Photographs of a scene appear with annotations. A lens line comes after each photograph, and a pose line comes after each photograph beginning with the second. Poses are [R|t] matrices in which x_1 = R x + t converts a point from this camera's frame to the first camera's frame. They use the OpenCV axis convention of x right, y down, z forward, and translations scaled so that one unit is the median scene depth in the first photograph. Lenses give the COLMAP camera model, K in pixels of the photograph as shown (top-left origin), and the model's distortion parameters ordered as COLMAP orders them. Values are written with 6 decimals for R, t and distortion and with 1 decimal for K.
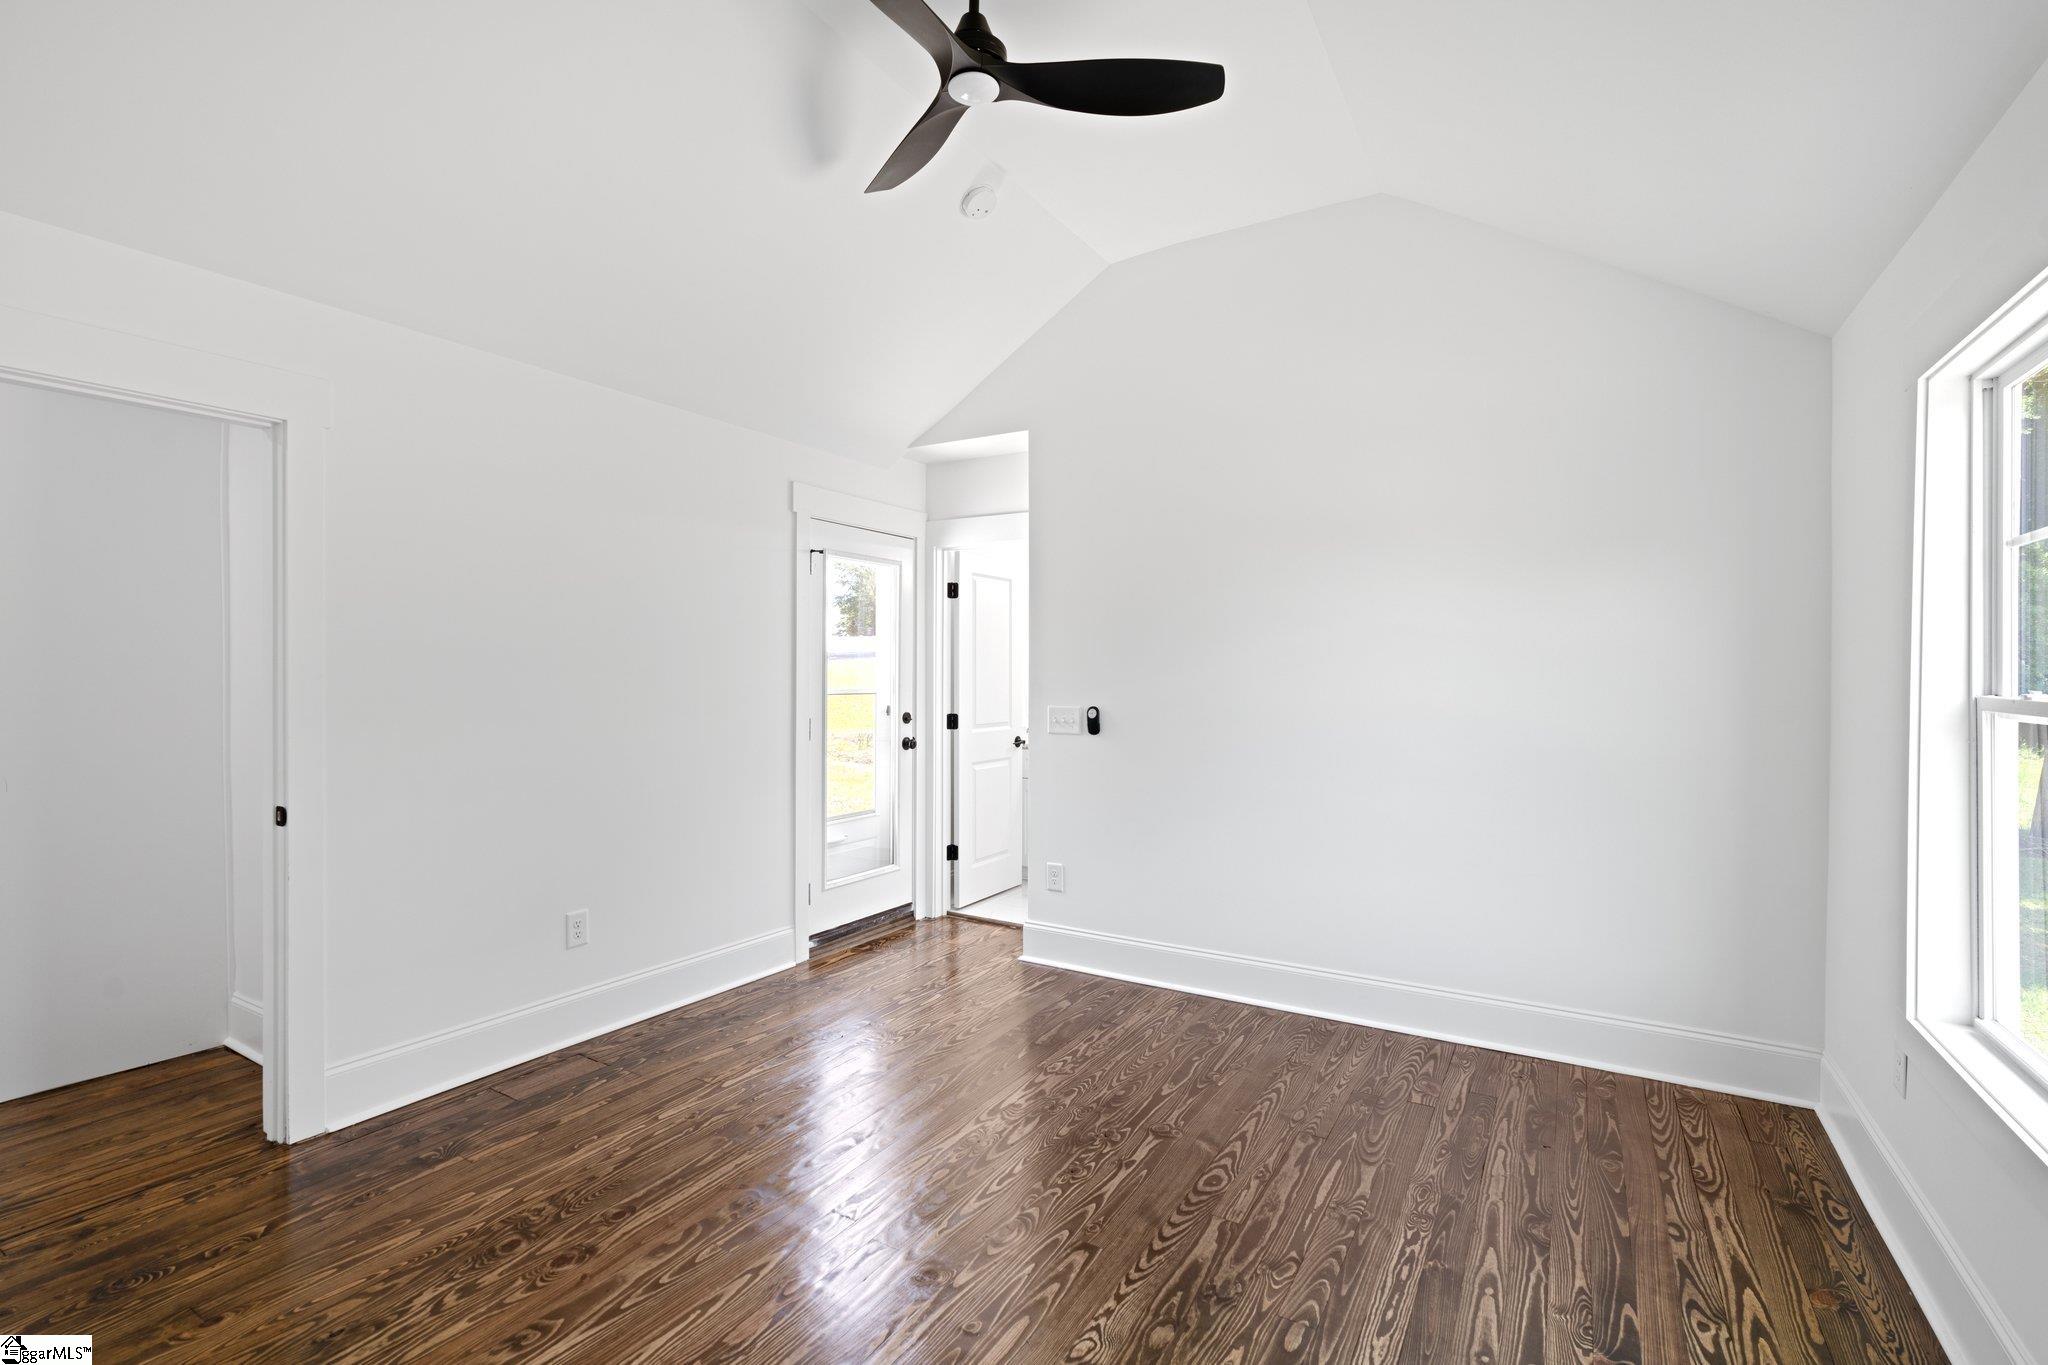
lens RADIAL K [[930.1, 0, 1017.2], [0, 930.1, 676.2], [0, 0, 1]] dist [-0.001425, -0.000060]
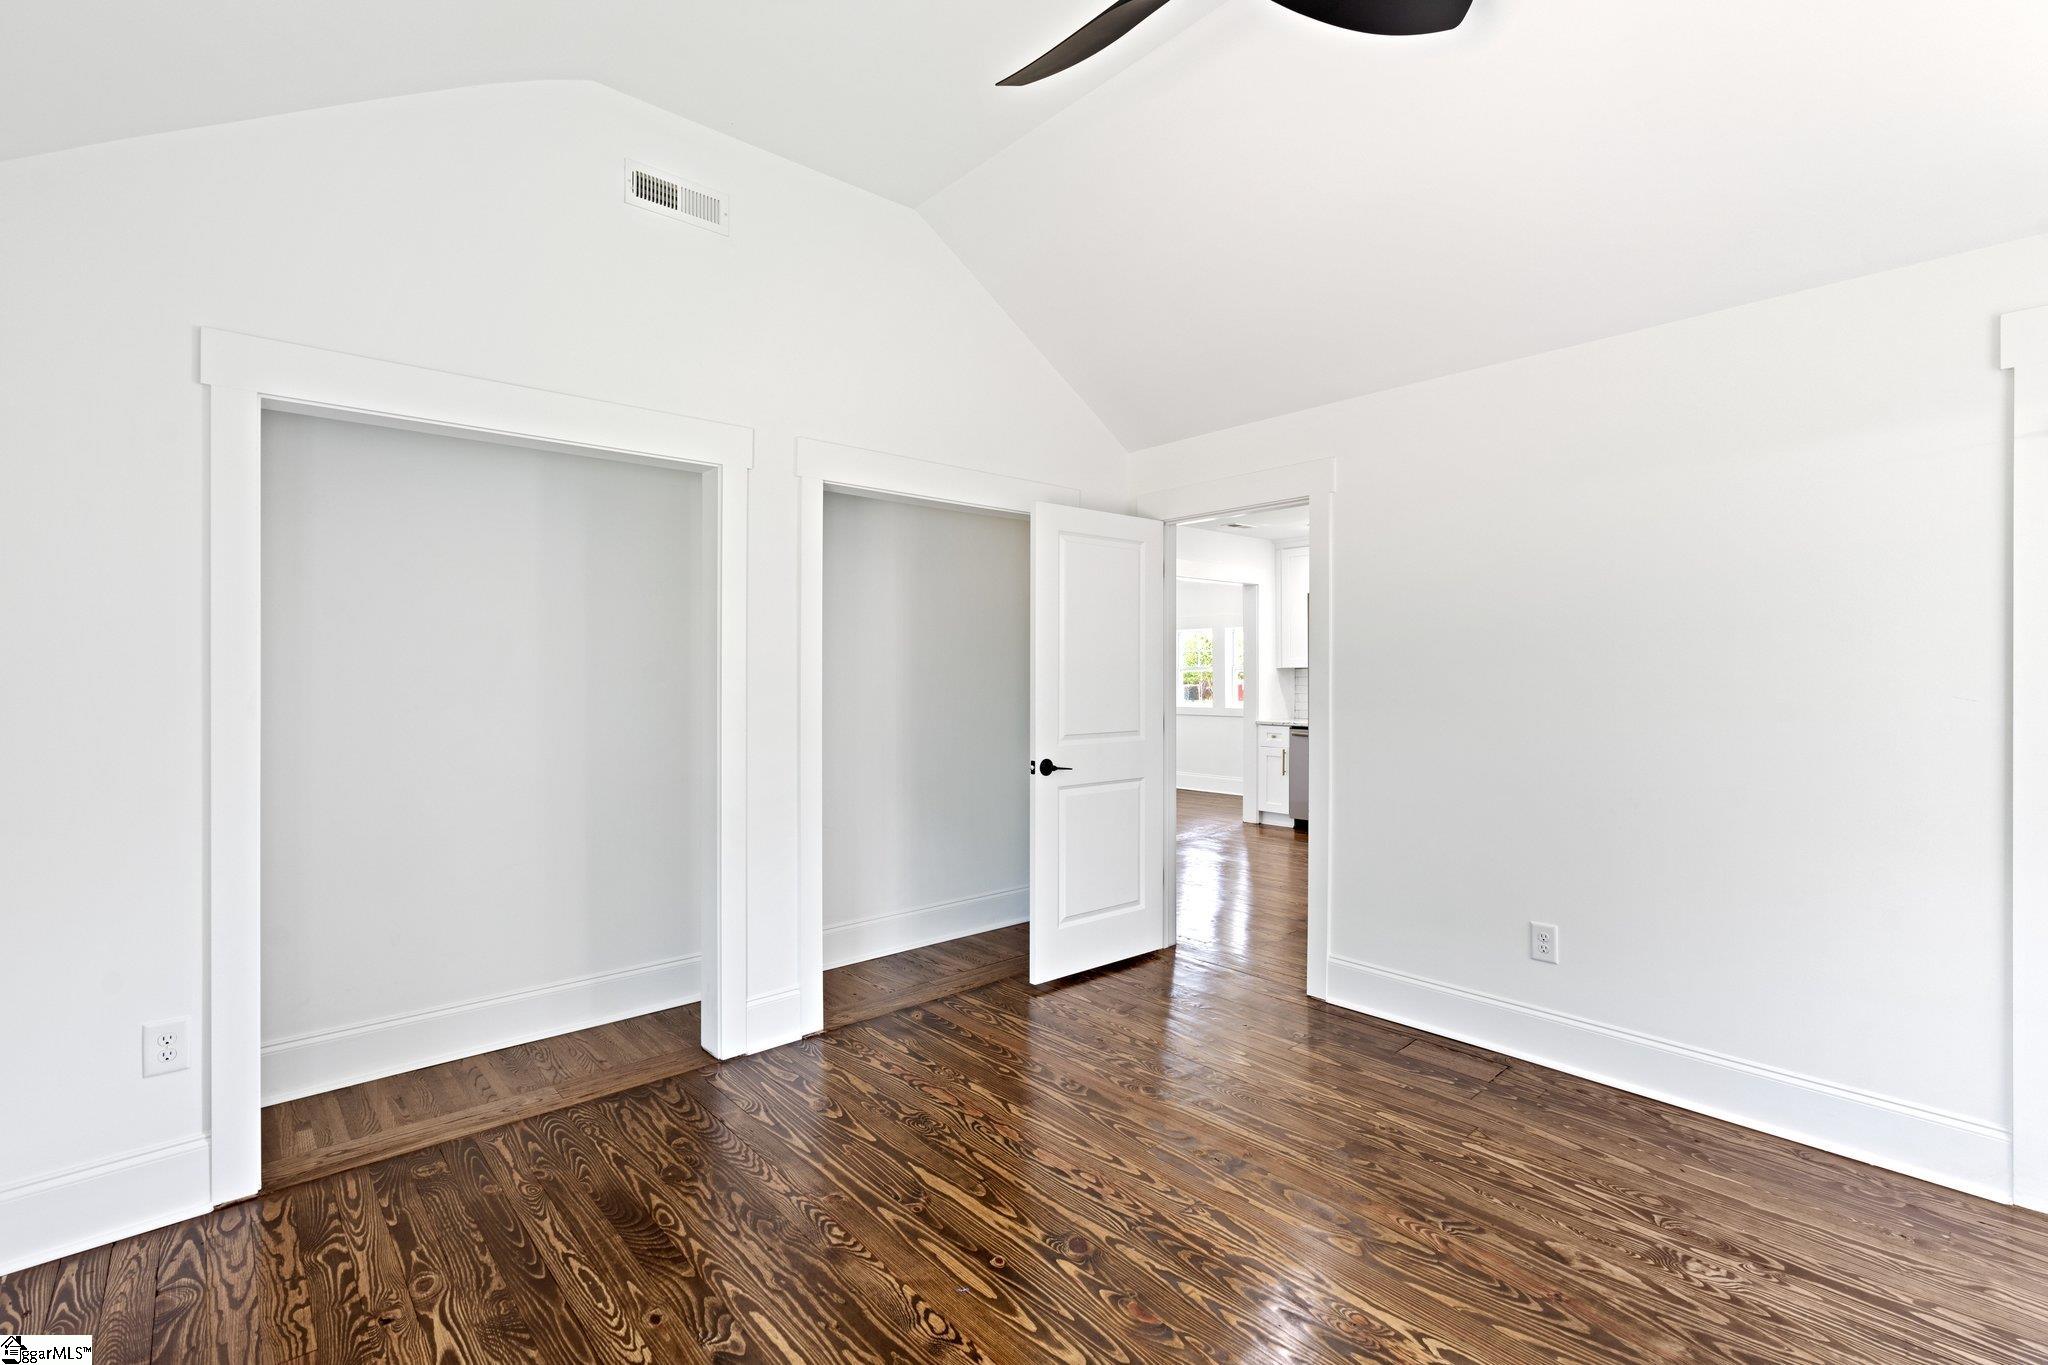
lens RADIAL K [[930.1, 0, 1017.2], [0, 930.1, 676.2], [0, 0, 1]] dist [-0.001425, -0.000060]
pose [[-0.291166, 0.003624, -0.956666, 0.641707], [-0.003609, 0.999982, 0.004886, 0.003498], [0.956666, 0.004876, -0.291147, 0.867138]]
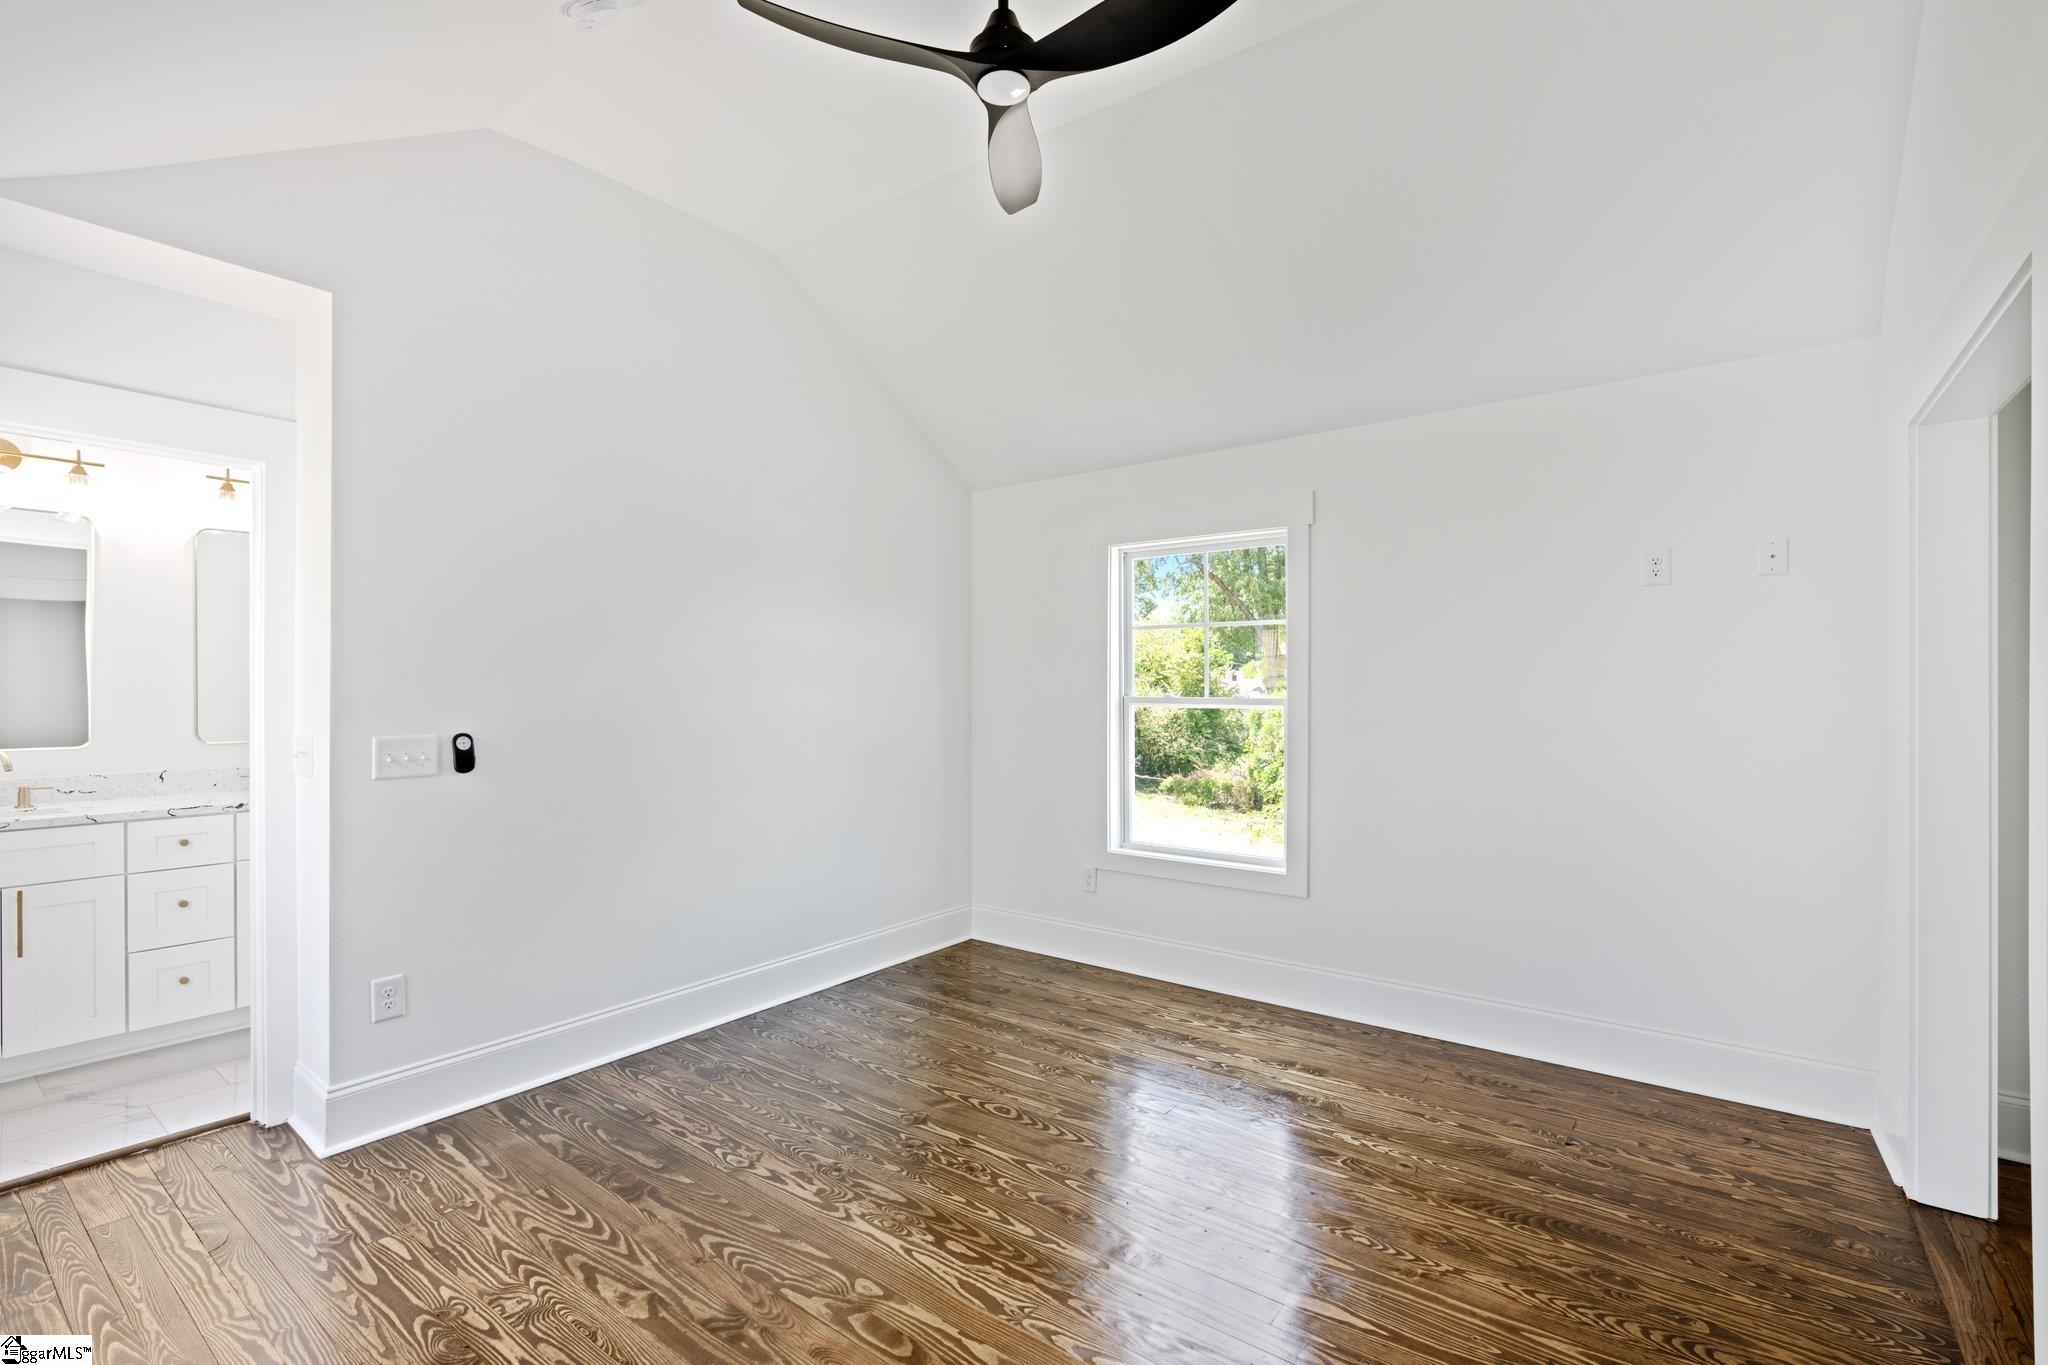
lens RADIAL K [[914.8, 0, 1020.7], [0, 914.8, 687.6], [0, 0, 1]] dist [-0.003454, -0.000259]
pose [[0.100244, -0.002358, 0.994960, -0.805196], [0.001539, 0.999996, 0.002214, -0.004745], [-0.994962, 0.001309, 0.100247, 0.718283]]
